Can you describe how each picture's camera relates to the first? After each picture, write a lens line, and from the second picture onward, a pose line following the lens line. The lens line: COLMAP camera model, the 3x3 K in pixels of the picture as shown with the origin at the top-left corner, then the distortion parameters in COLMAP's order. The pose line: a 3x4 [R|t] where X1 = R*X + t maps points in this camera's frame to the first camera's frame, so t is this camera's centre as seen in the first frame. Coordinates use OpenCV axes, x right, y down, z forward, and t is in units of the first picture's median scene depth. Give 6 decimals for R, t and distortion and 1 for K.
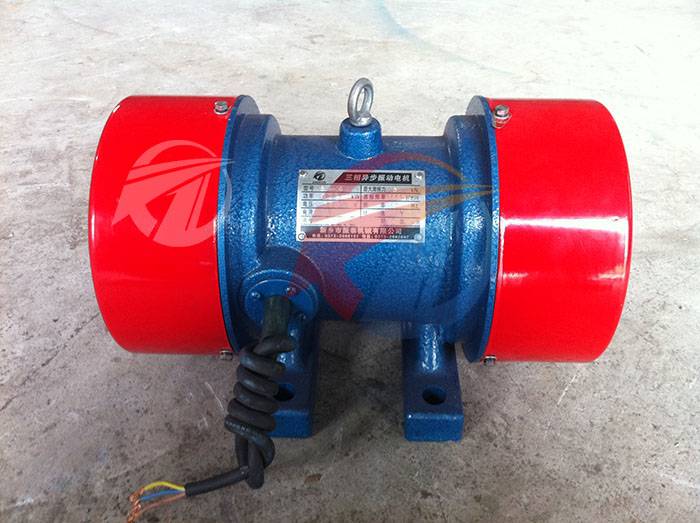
lens RADIAL K [[711.5, 0, 350.0], [0, 711.5, 261.5], [0, 0, 1]] dist [0.002742, -0.176180]
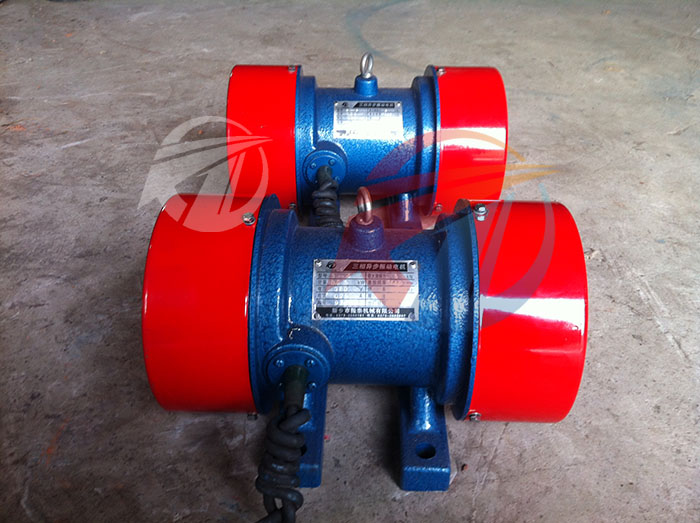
lens RADIAL K [[711.5, 0, 350.0], [0, 711.5, 261.5], [0, 0, 1]] dist [0.002742, -0.176180]
pose [[0.998617, -0.009942, 0.051617, -0.074289], [0.013058, 0.998090, -0.060383, 0.229059], [-0.050918, 0.060974, 0.996840, -0.472816]]
